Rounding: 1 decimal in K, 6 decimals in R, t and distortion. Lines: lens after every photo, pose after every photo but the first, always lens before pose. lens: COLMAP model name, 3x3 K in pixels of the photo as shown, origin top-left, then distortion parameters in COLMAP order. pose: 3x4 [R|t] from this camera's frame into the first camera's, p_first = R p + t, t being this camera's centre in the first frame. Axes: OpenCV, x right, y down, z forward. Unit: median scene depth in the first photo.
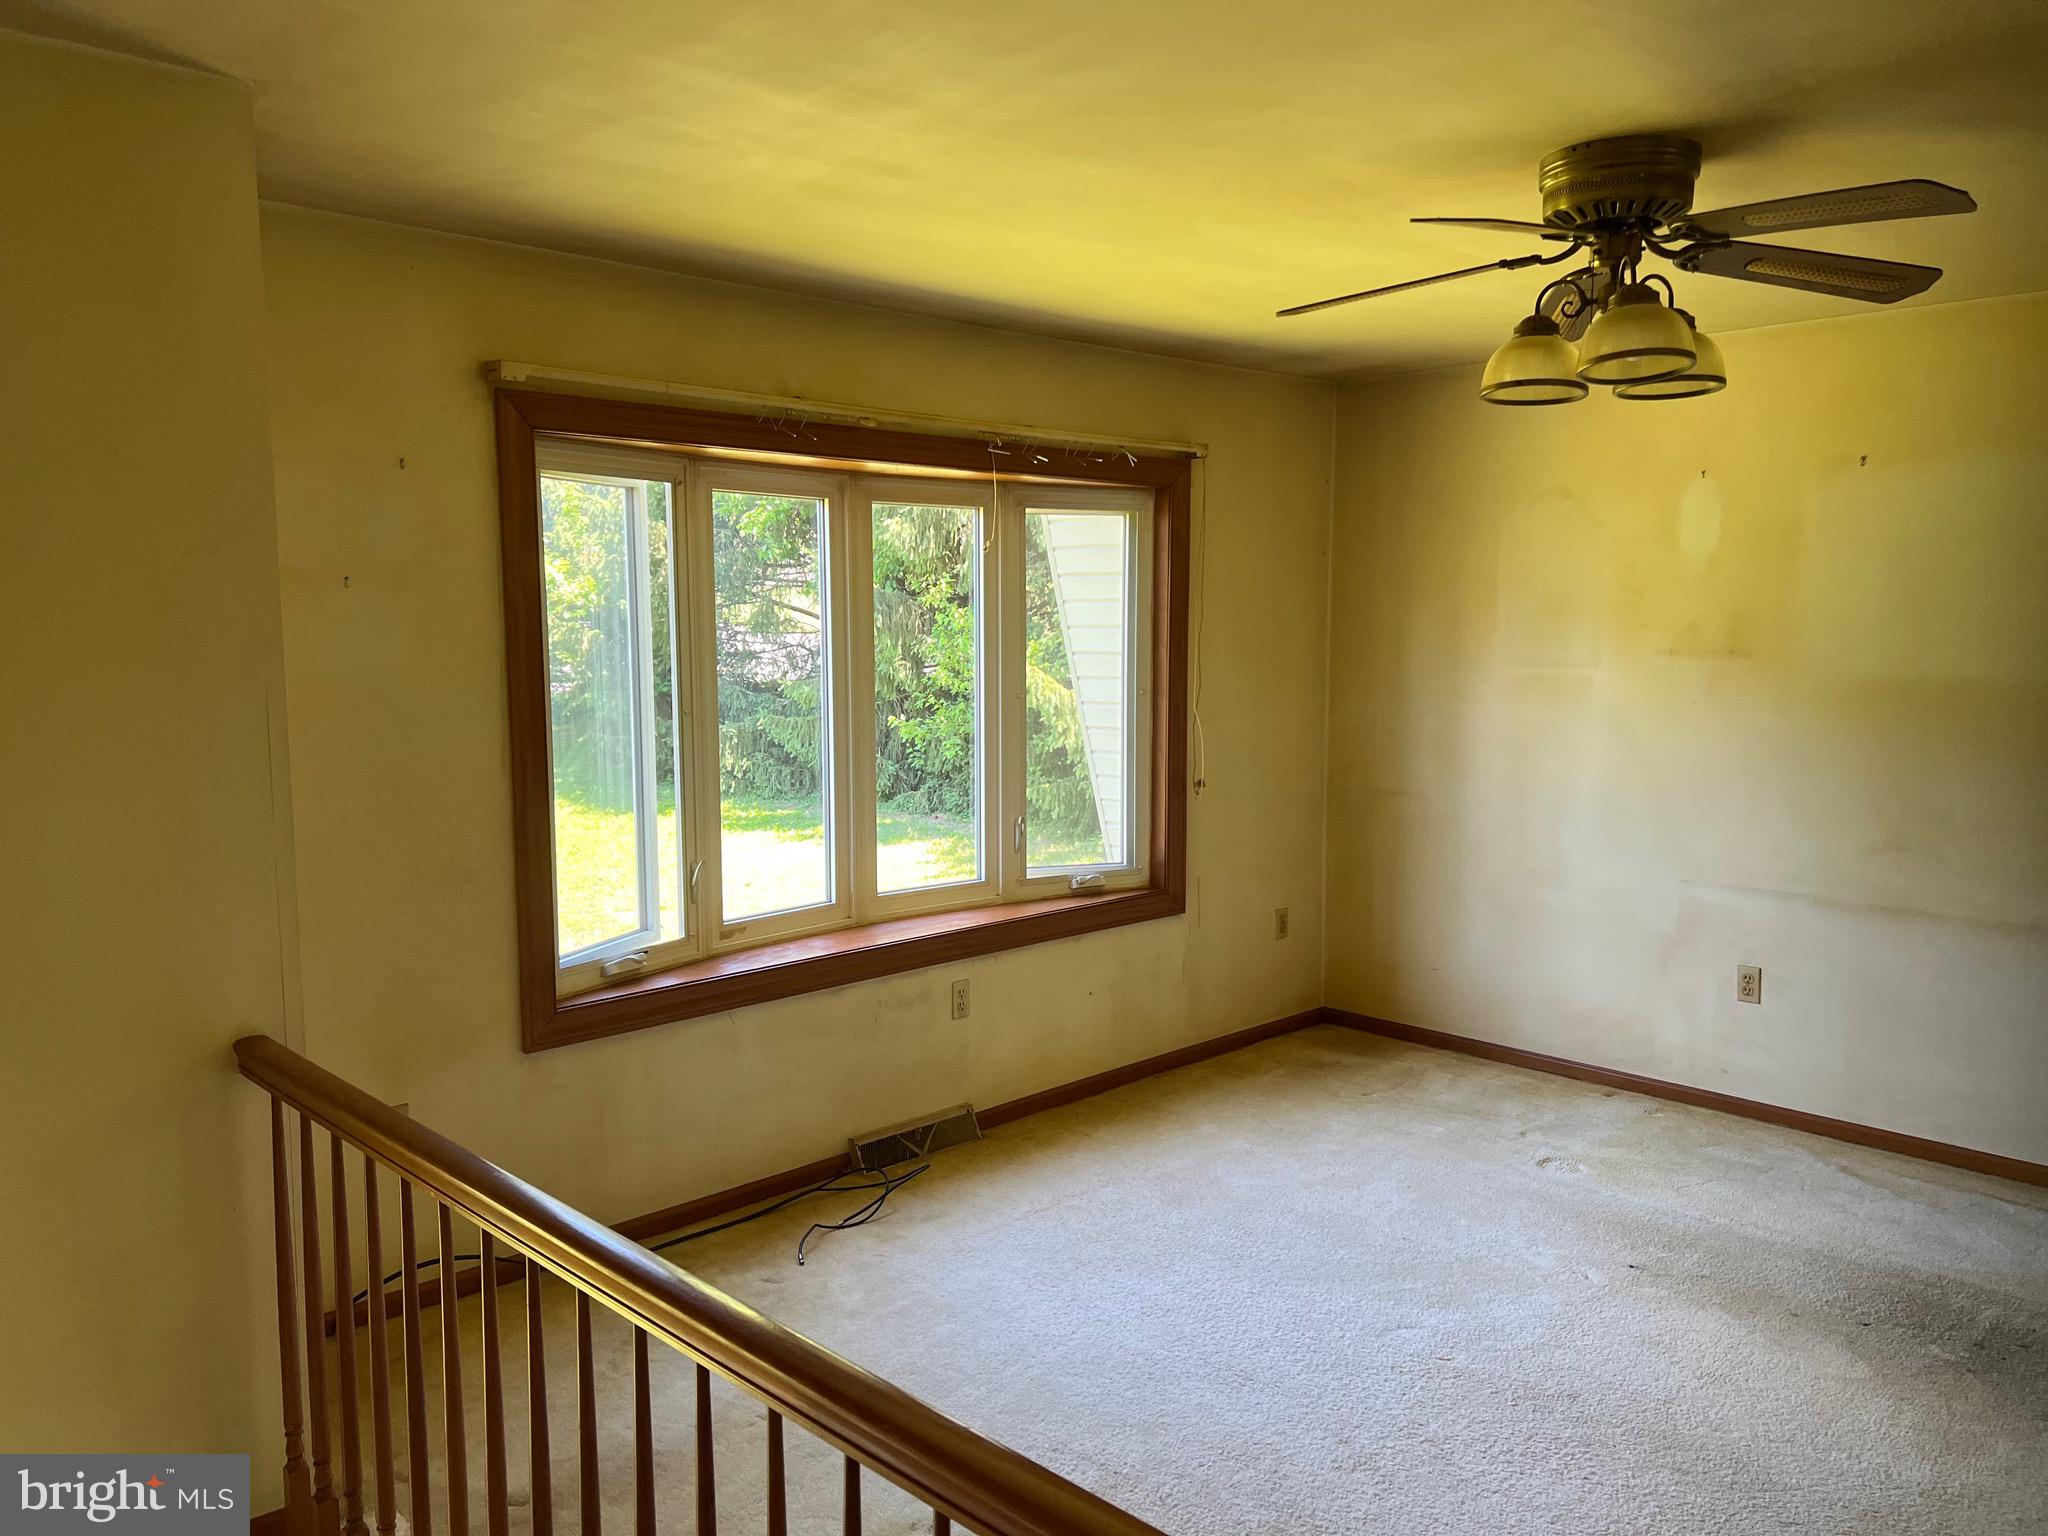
lens RADIAL K [[1642.7, 0, 1022.2], [0, 1642.7, 805.2], [0, 0, 1]] dist [0.213134, -0.000999]
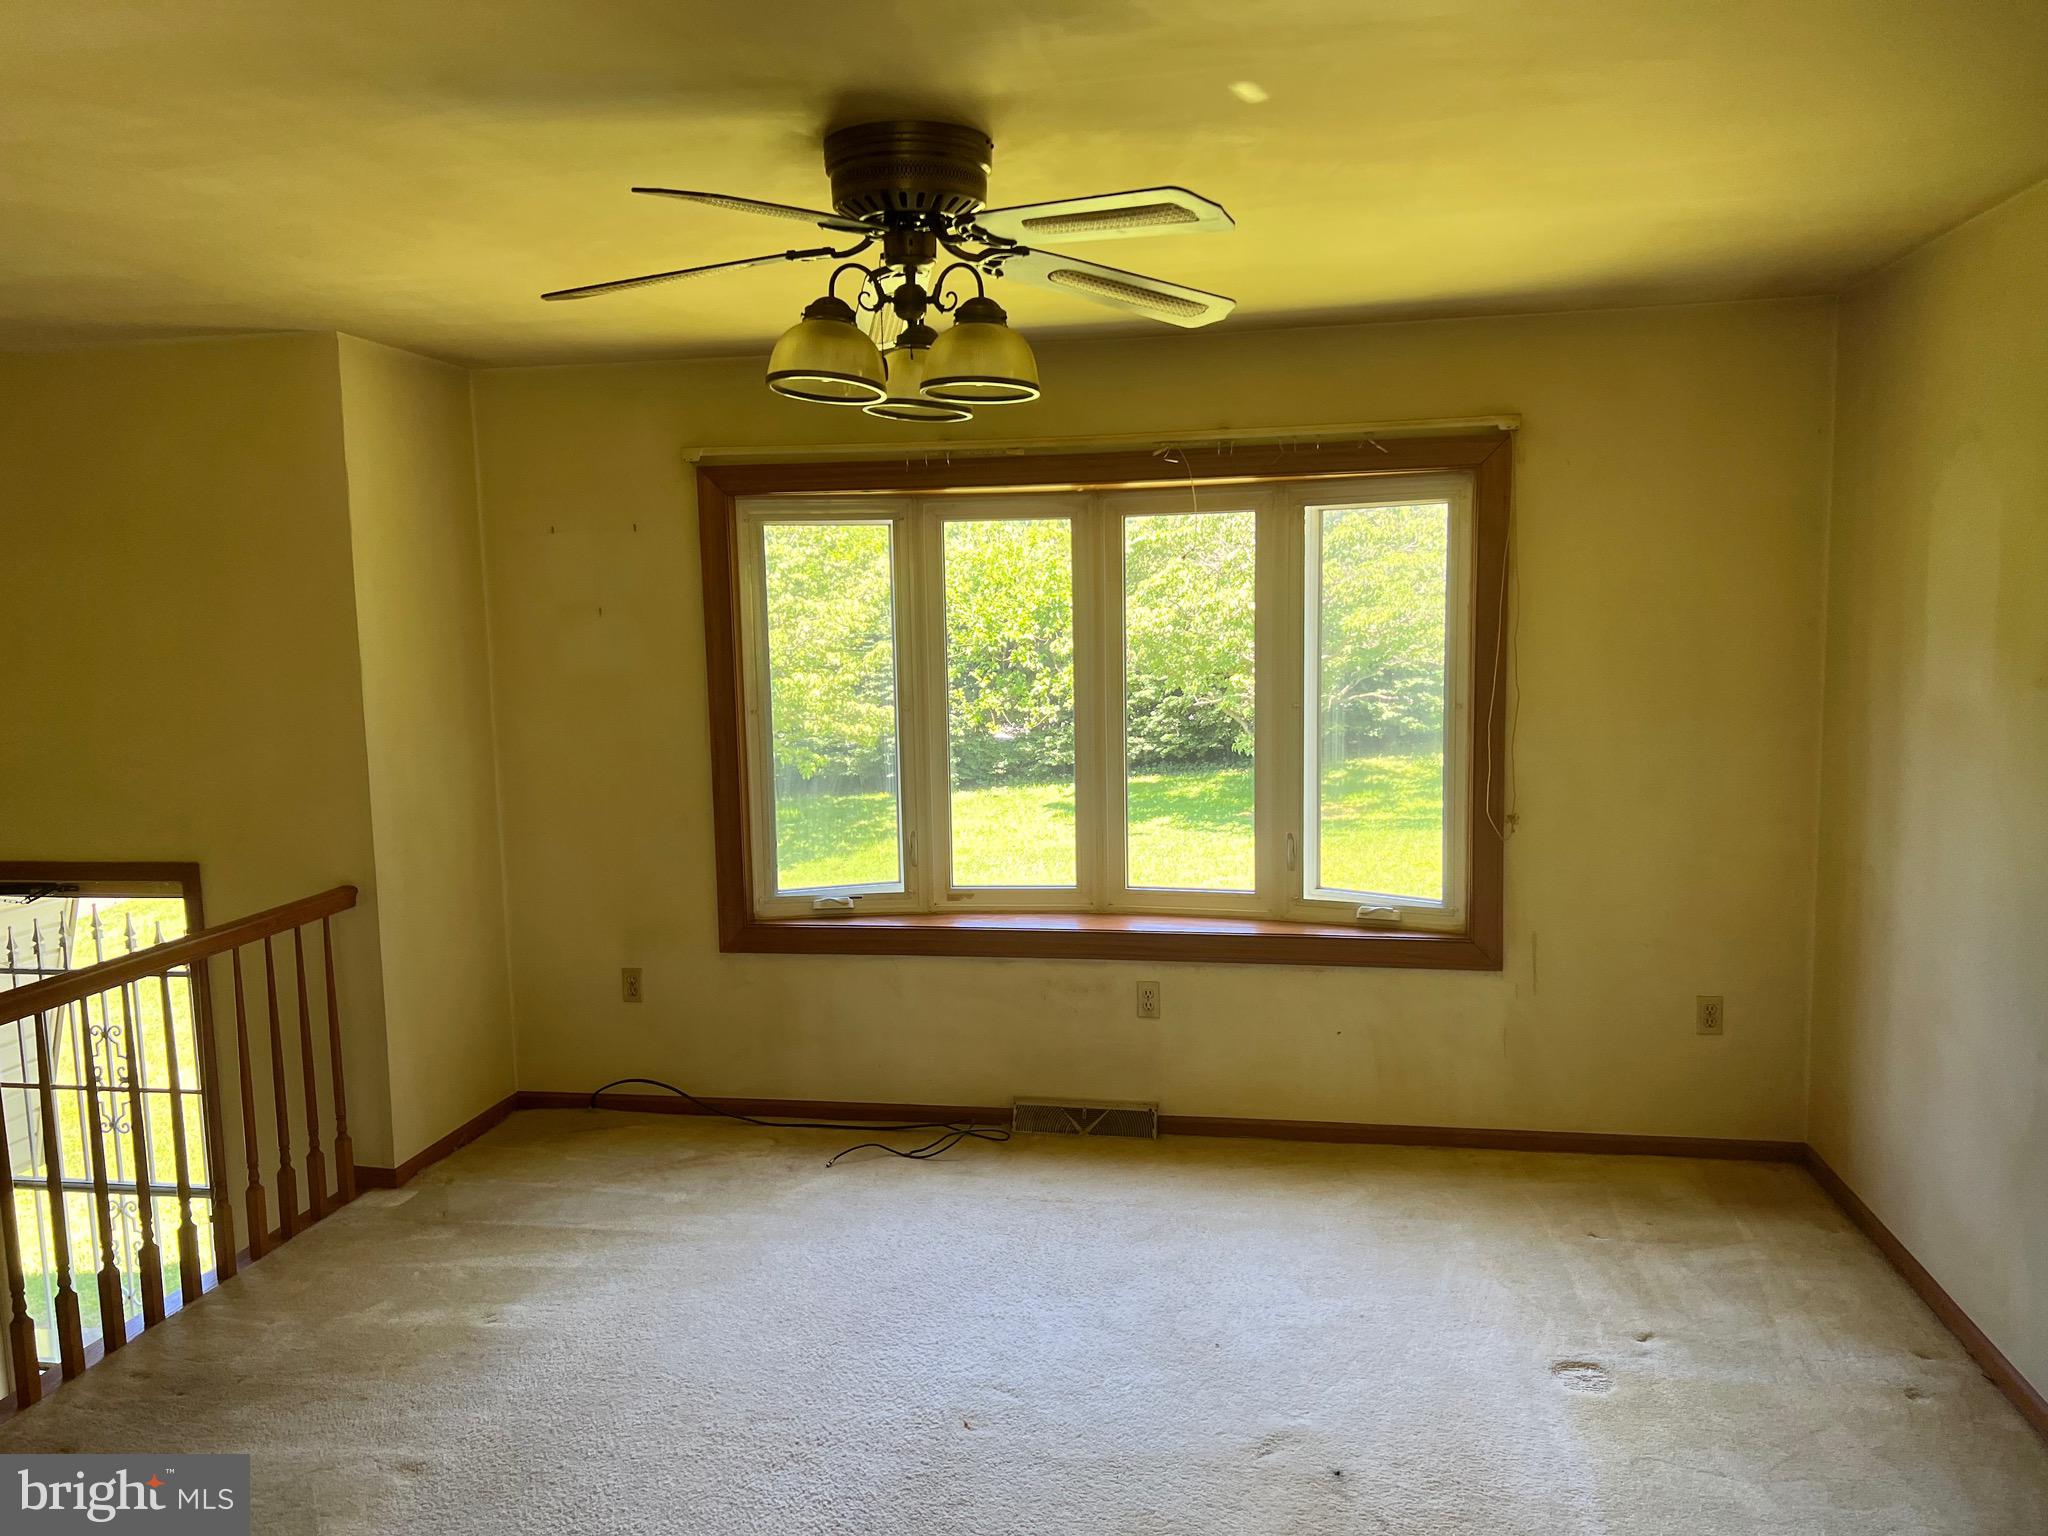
lens RADIAL K [[1538.8, 0, 1019.6], [0, 1538.8, 783.5], [0, 0, 1]] dist [0.040437, -0.039783]
pose [[0.545607, 0.077904, -0.834413, 0.653545], [-0.084022, 0.995738, 0.038025, -0.041469], [0.833819, 0.049362, 0.549827, 0.377073]]
